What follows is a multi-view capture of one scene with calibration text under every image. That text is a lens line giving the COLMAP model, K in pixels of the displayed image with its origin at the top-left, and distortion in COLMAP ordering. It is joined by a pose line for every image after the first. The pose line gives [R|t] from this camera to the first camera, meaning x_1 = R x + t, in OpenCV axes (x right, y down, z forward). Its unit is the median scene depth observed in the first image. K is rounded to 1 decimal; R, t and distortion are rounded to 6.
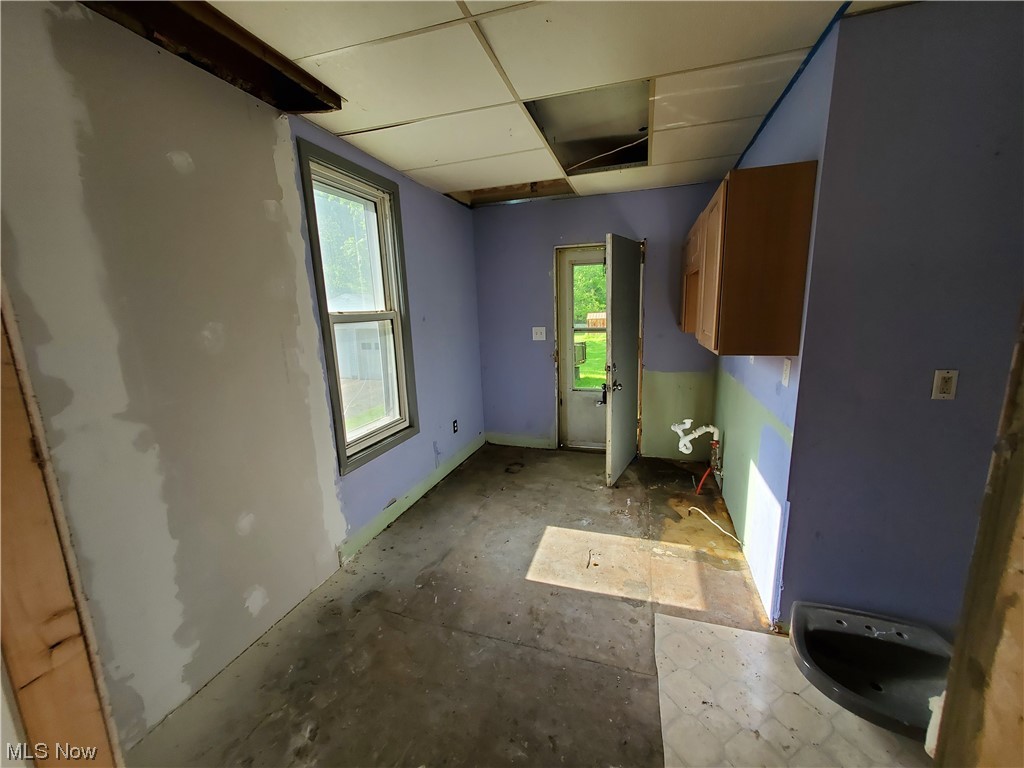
lens RADIAL K [[406.7, 0, 517.5], [0, 406.7, 383.5], [0, 0, 1]] dist [0.000578, 0.000035]
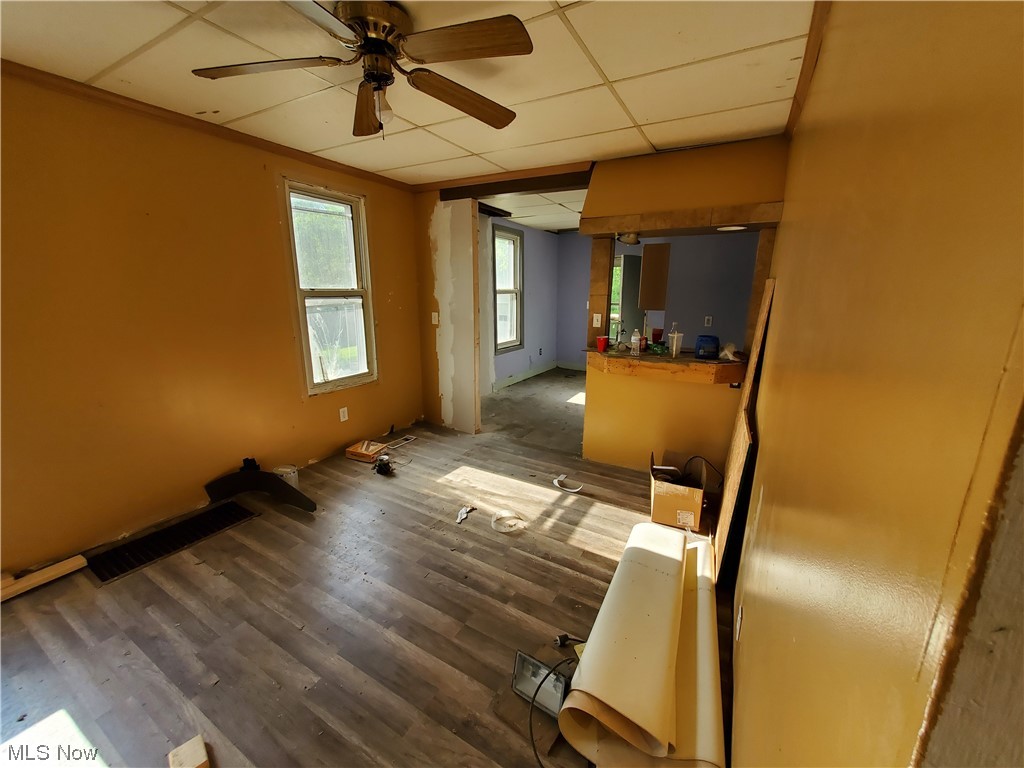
lens RADIAL K [[406.7, 0, 517.5], [0, 406.7, 383.5], [0, 0, 1]] dist [0.000578, 0.000035]
pose [[0.978097, 0.080860, -0.191799, 0.181287], [-0.072077, 0.996024, 0.052352, 0.247684], [0.195270, -0.037381, 0.980037, -1.362886]]
